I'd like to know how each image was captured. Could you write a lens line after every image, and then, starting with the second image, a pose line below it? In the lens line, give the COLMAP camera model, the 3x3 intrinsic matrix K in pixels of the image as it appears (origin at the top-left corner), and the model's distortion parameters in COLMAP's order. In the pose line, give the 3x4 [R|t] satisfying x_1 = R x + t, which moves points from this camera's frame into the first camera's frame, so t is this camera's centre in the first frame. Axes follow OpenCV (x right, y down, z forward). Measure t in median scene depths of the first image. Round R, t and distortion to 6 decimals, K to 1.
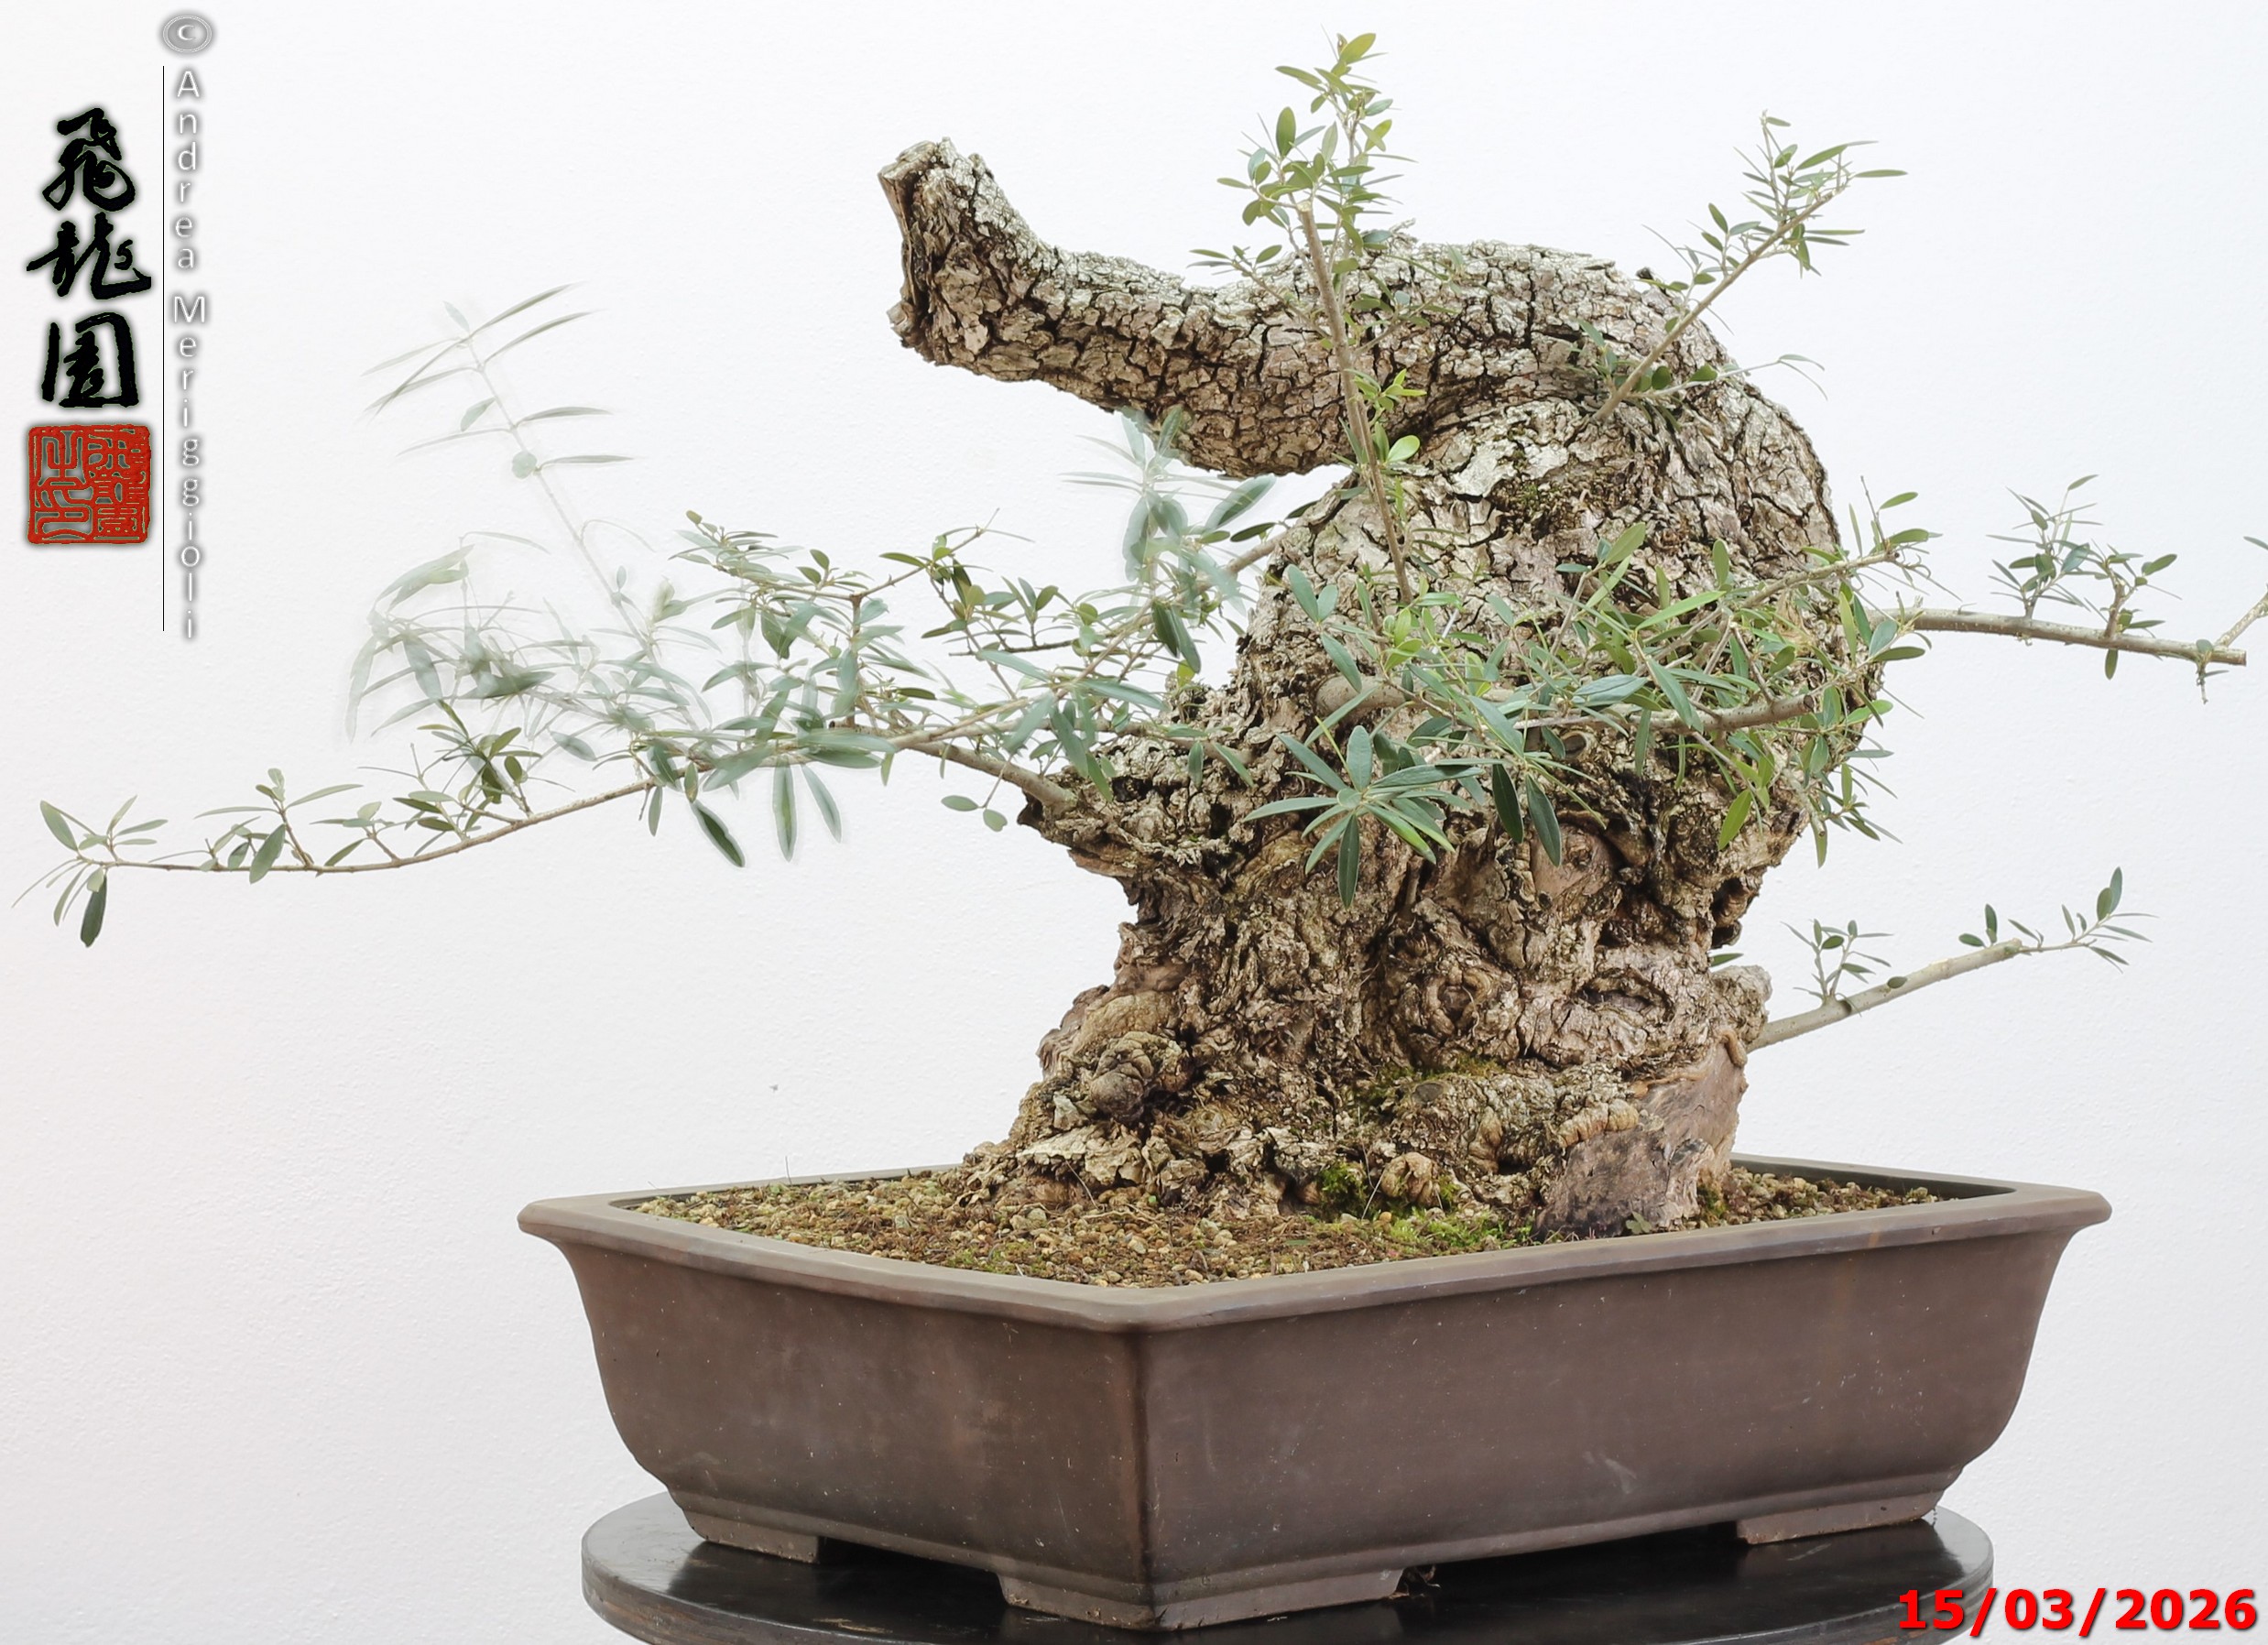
lens RADIAL K [[7328.7, 0, 1141.7], [0, 7328.7, 812.3], [0, 0, 1]] dist [-0.467648, 0.000000]
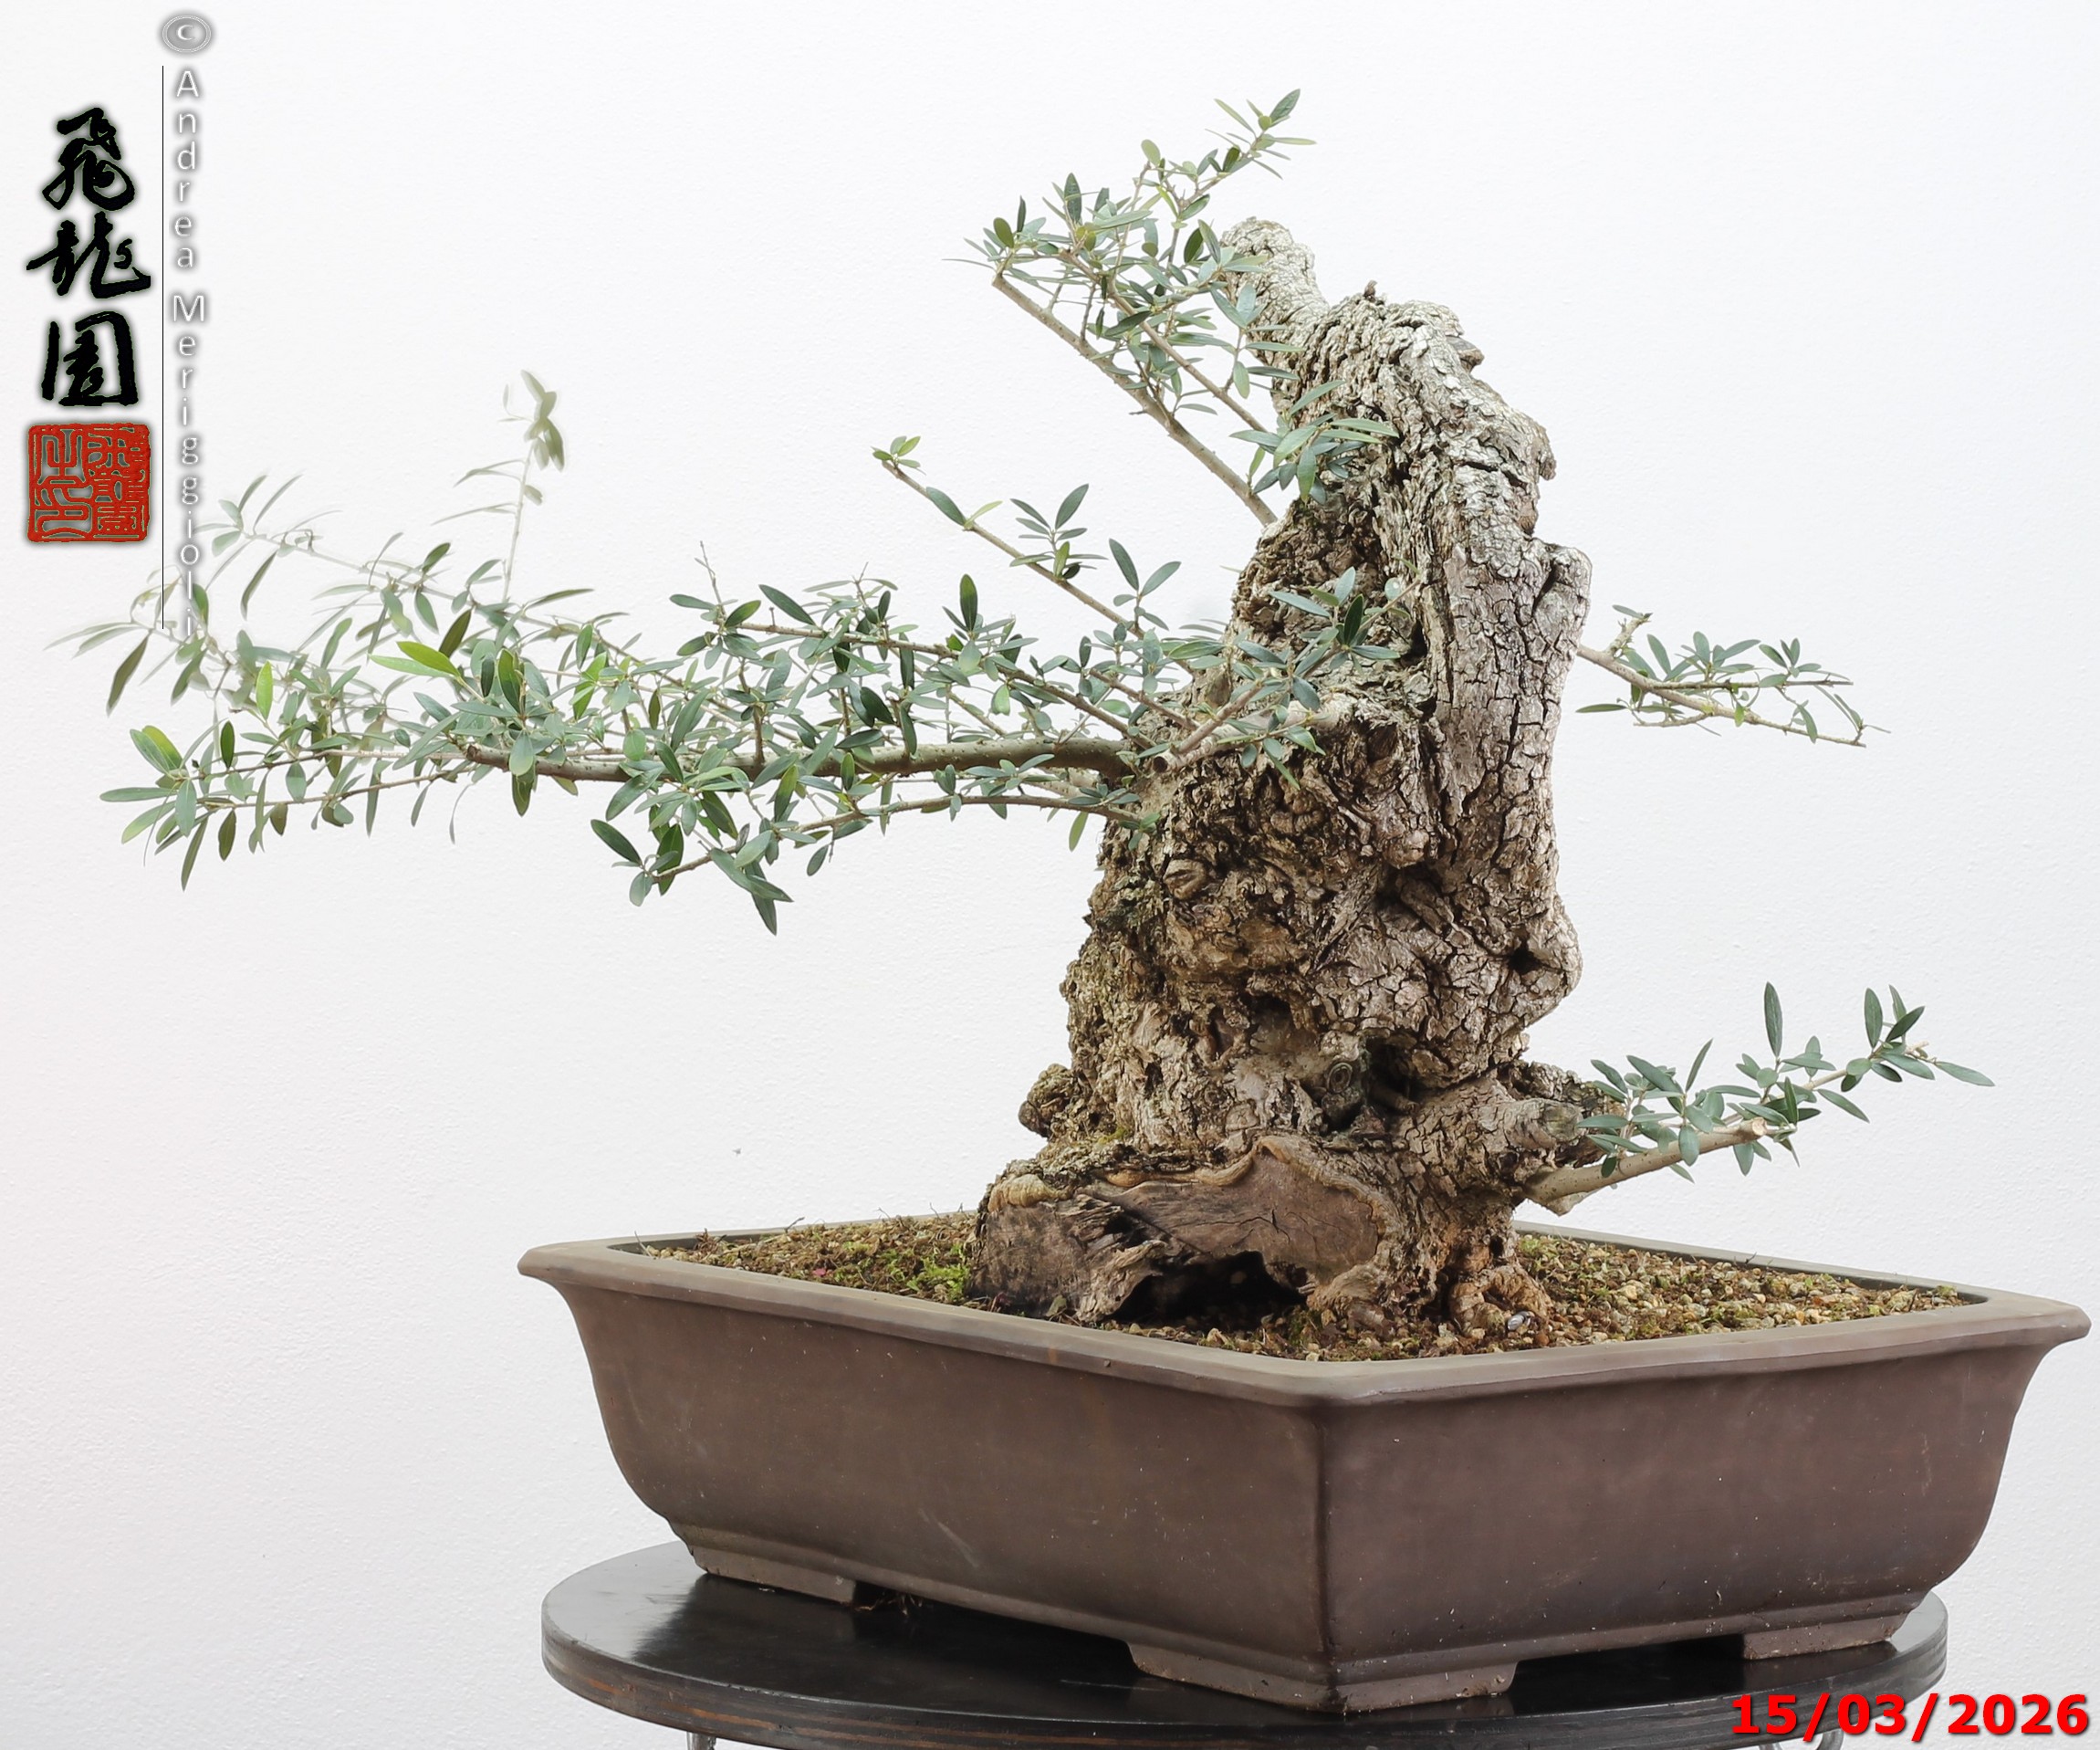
lens RADIAL K [[7390.7, 0, 1052.9], [0, 7390.7, 881.7], [0, 0, 1]] dist [-0.589361, 0.000000]
pose [[-0.065740, 0.061422, -0.995945, 1.041384], [-0.061127, 0.995981, 0.065459, -0.064768], [0.995963, 0.065182, -0.061721, 1.047798]]
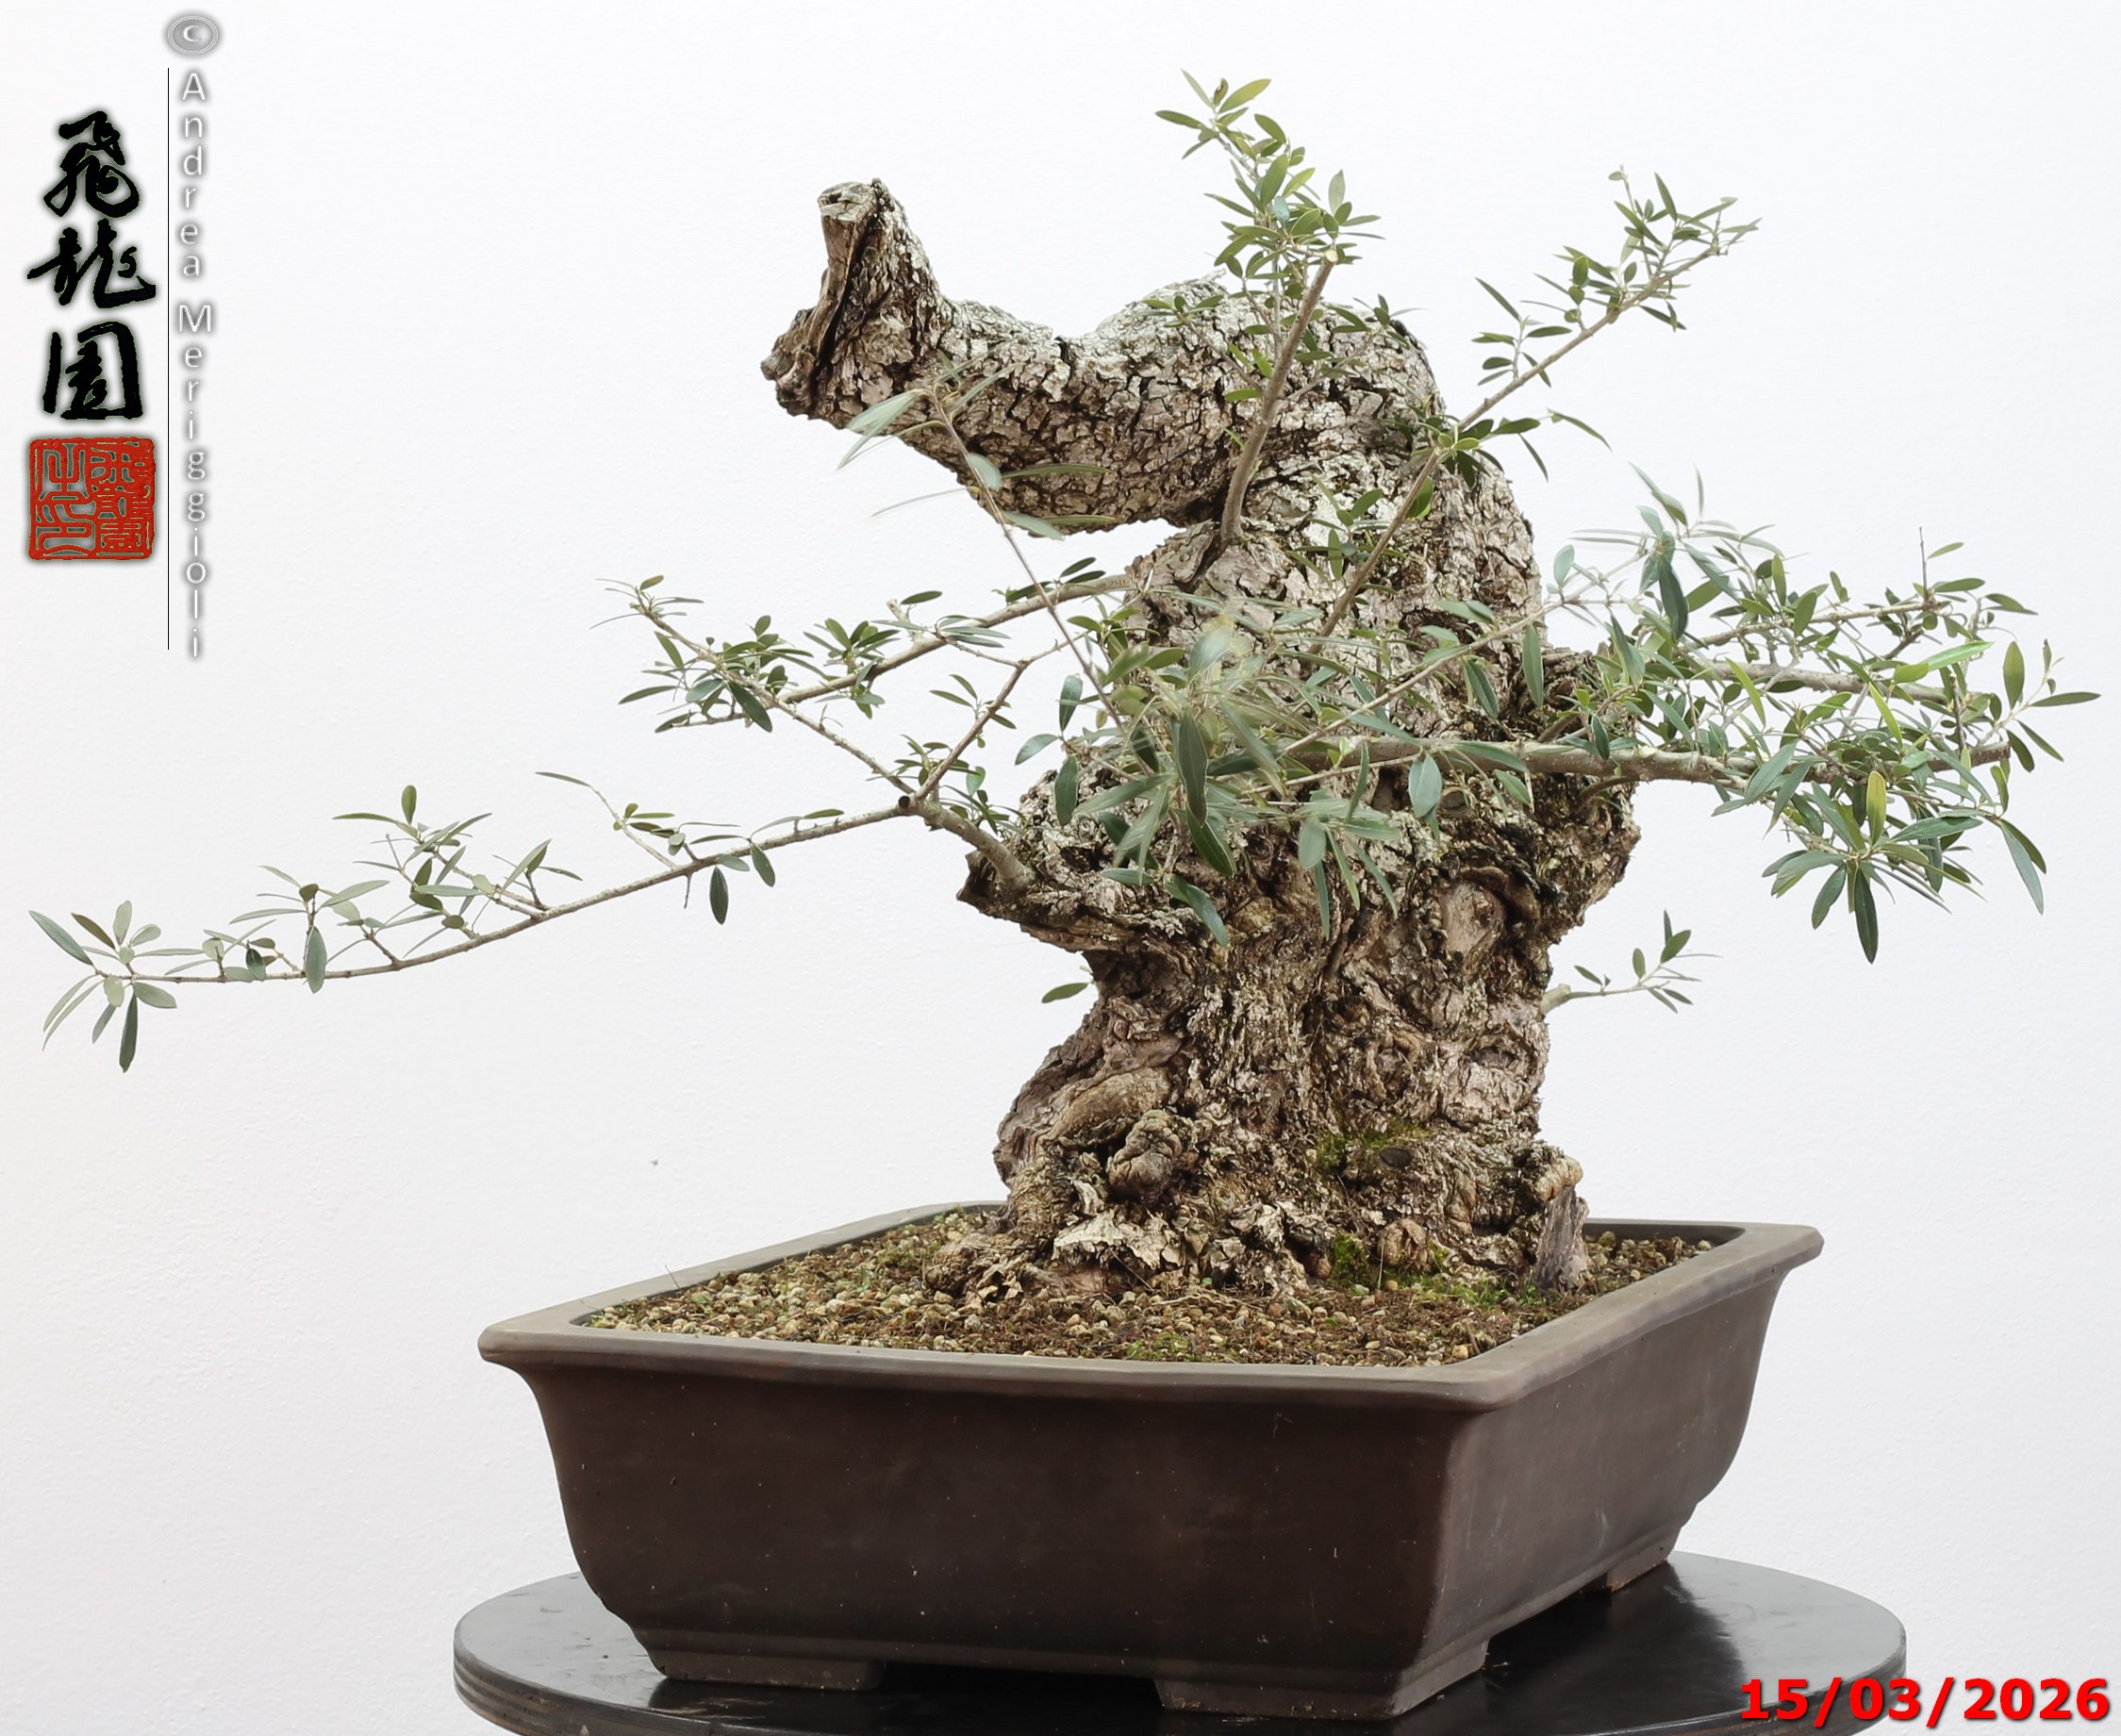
lens RADIAL K [[7496.1, 0, 1070.5], [0, 7496.1, 878.6], [0, 0, 1]] dist [-0.464853, 0.000000]
pose [[0.857711, -0.032003, 0.513135, -0.507857], [0.032149, 0.999446, 0.008595, -0.009161], [-0.513126, 0.009125, 0.858265, 0.156608]]
